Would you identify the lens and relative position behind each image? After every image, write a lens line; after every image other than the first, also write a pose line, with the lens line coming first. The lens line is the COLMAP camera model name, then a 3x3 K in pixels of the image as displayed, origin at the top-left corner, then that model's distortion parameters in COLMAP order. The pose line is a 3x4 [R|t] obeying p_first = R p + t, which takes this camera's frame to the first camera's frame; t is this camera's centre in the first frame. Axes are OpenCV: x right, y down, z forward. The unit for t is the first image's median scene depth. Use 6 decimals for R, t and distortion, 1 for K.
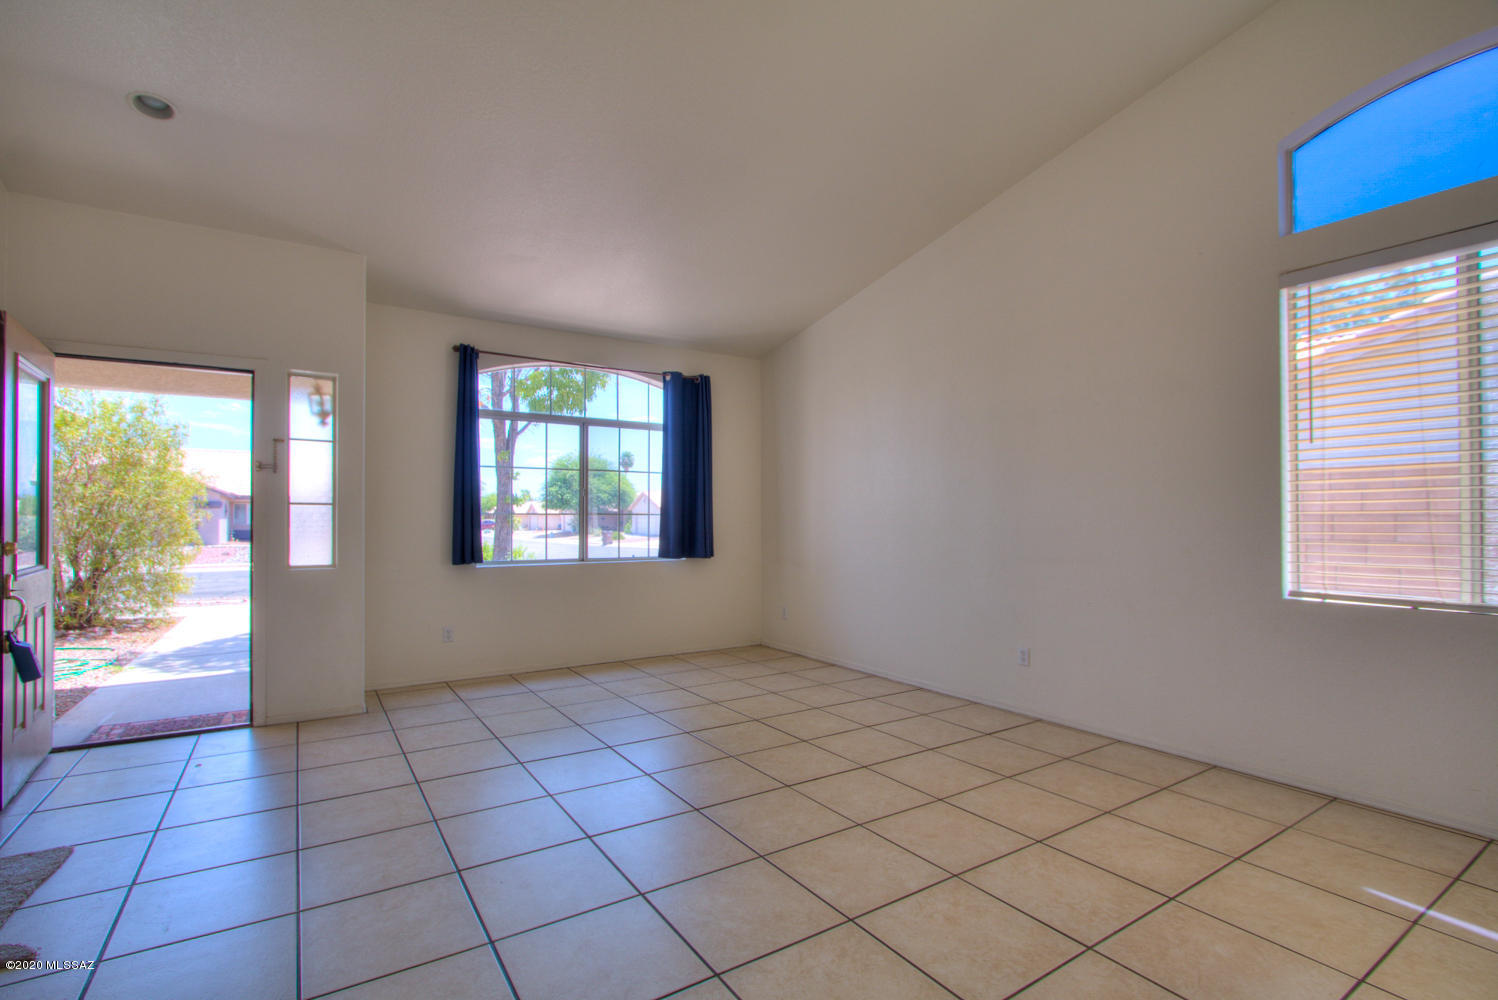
lens RADIAL K [[687.1, 0, 747.3], [0, 687.1, 500.3], [0, 0, 1]] dist [-0.018986, 0.003068]
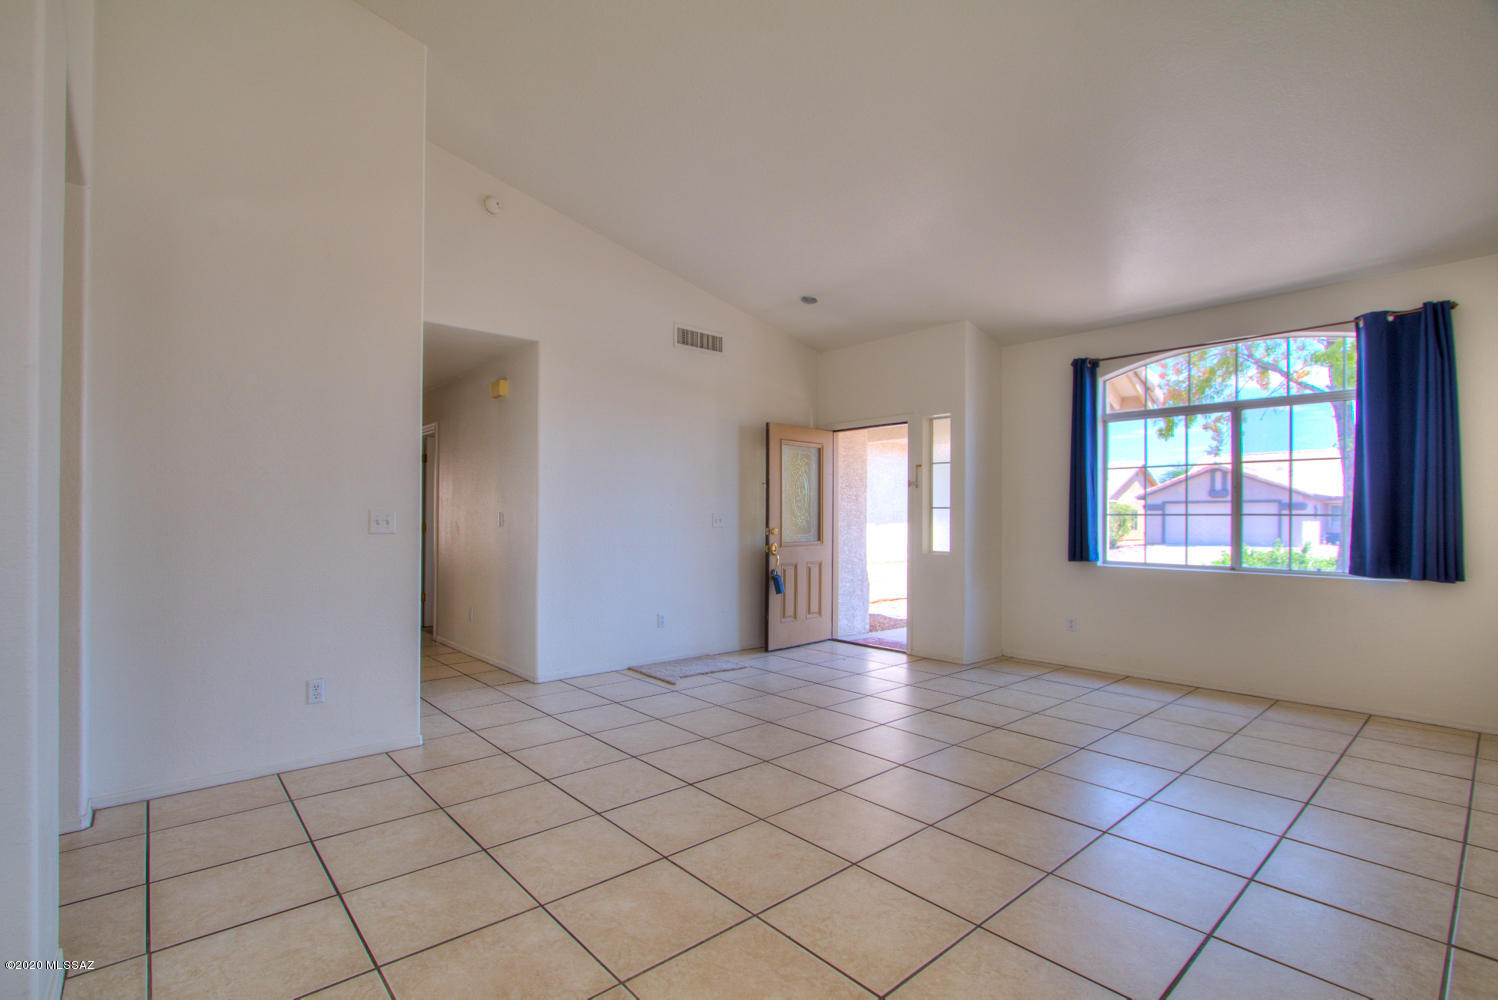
lens RADIAL K [[687.1, 0, 749.5], [0, 687.1, 512.0], [0, 0, 1]] dist [-0.018986, 0.003068]
pose [[0.155771, -0.006799, -0.987770, 0.559642], [0.021160, 0.999770, -0.003544, 0.007280], [0.987567, -0.020349, 0.155879, 0.303071]]
